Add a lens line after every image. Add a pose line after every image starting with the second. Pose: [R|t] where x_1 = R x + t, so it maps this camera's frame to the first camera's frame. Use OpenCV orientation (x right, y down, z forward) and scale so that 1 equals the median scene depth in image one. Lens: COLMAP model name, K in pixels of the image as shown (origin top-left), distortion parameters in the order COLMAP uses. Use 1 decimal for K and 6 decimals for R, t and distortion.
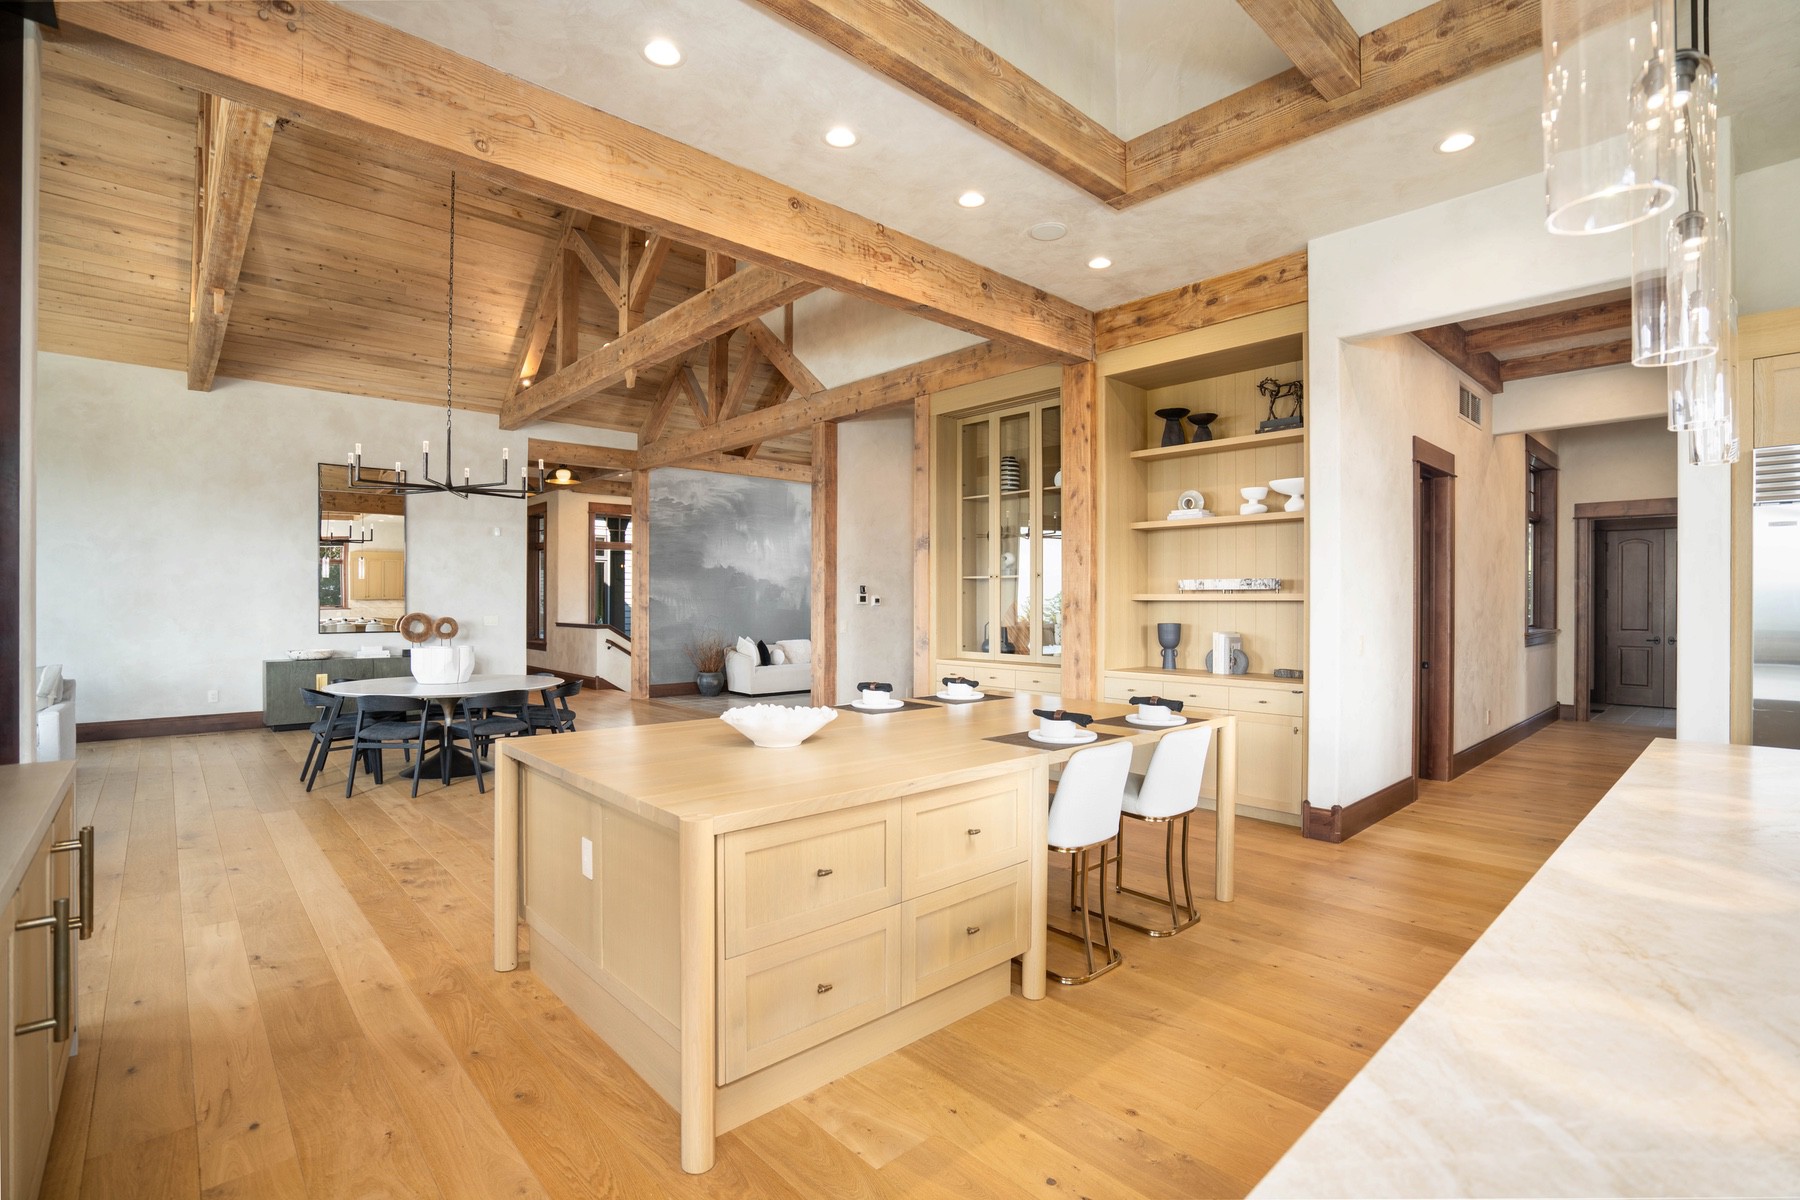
lens RADIAL K [[830.0, 0, 894.3], [0, 830.0, 598.6], [0, 0, 1]] dist [-0.004114, -0.000329]
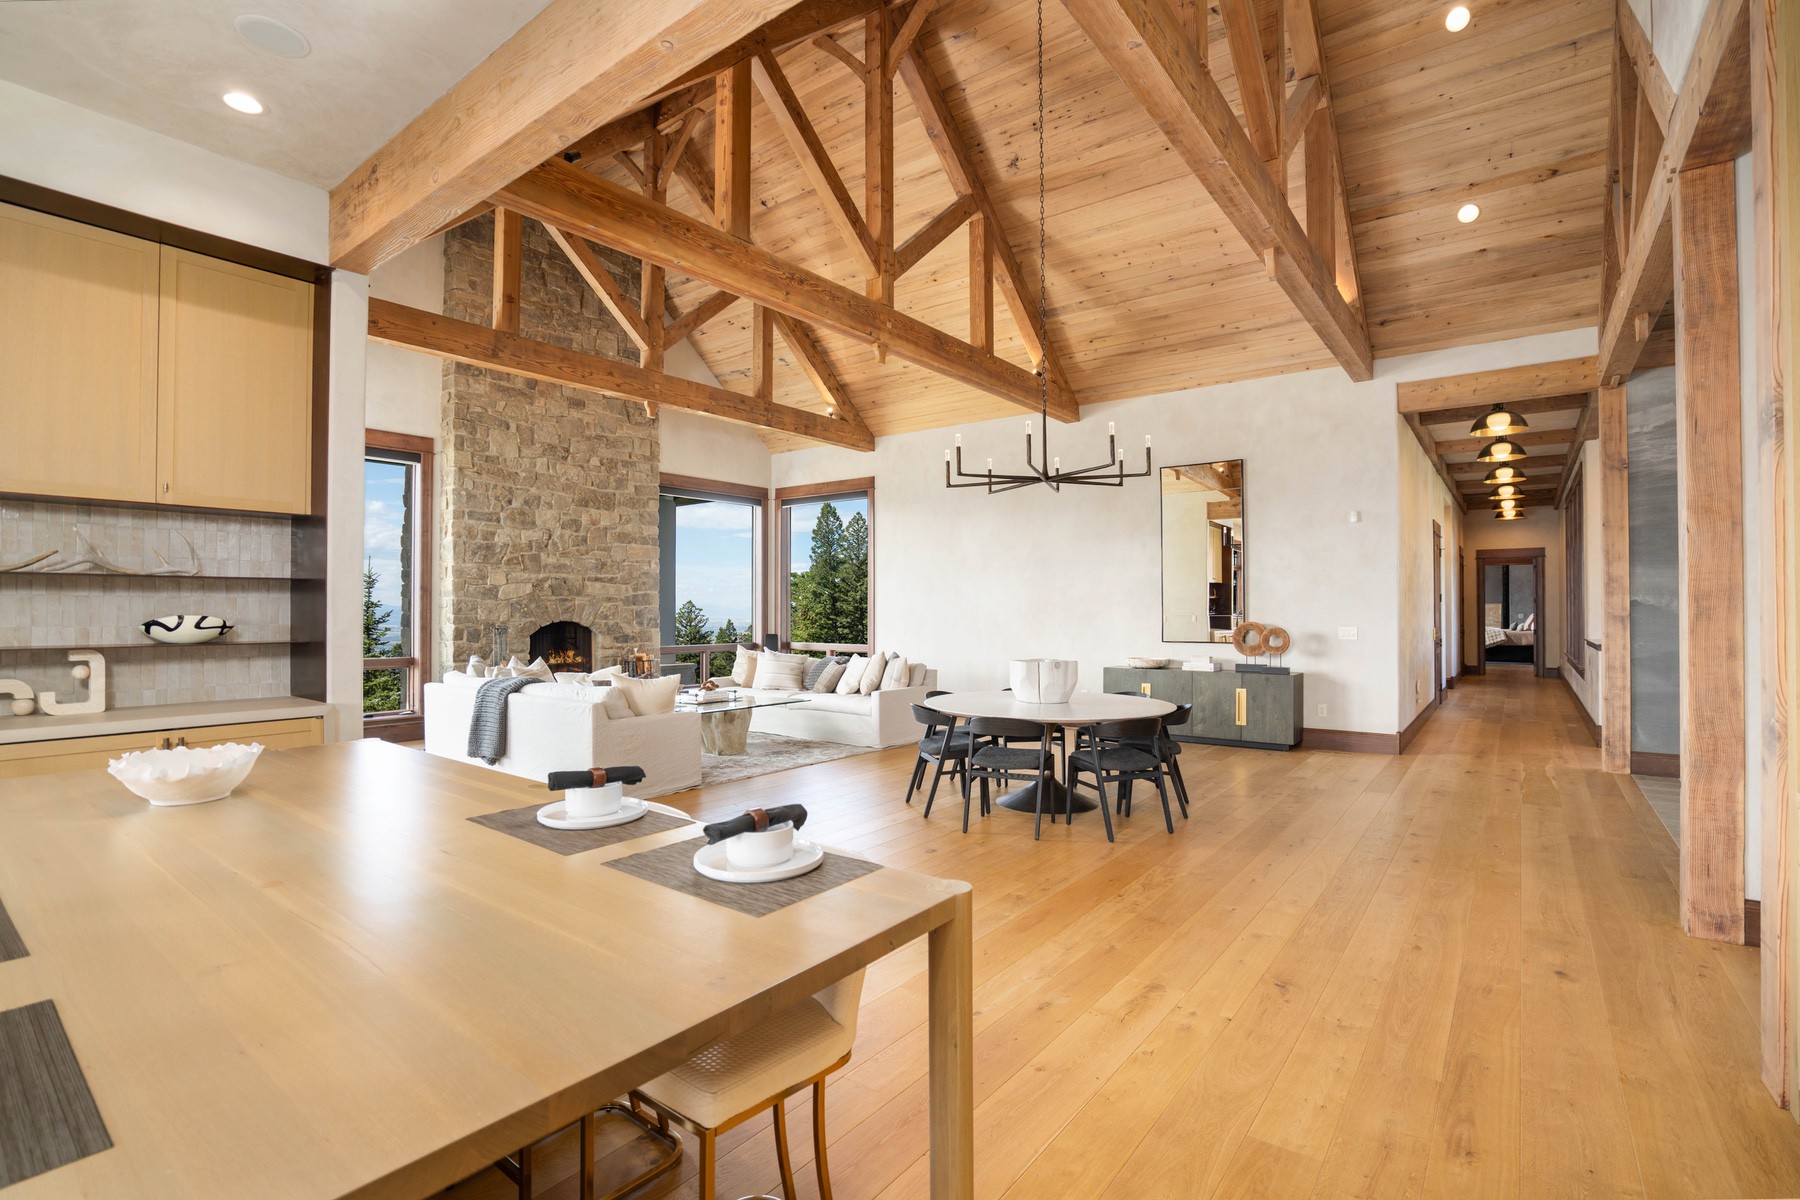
lens RADIAL K [[830.0, 0, 896.6], [0, 830.0, 607.5], [0, 0, 1]] dist [-0.004114, -0.000329]
pose [[0.187657, -0.000184, -0.982235, 0.192704], [0.002013, 0.999998, 0.000197, 0.001609], [0.982233, -0.002014, 0.187657, 0.443372]]
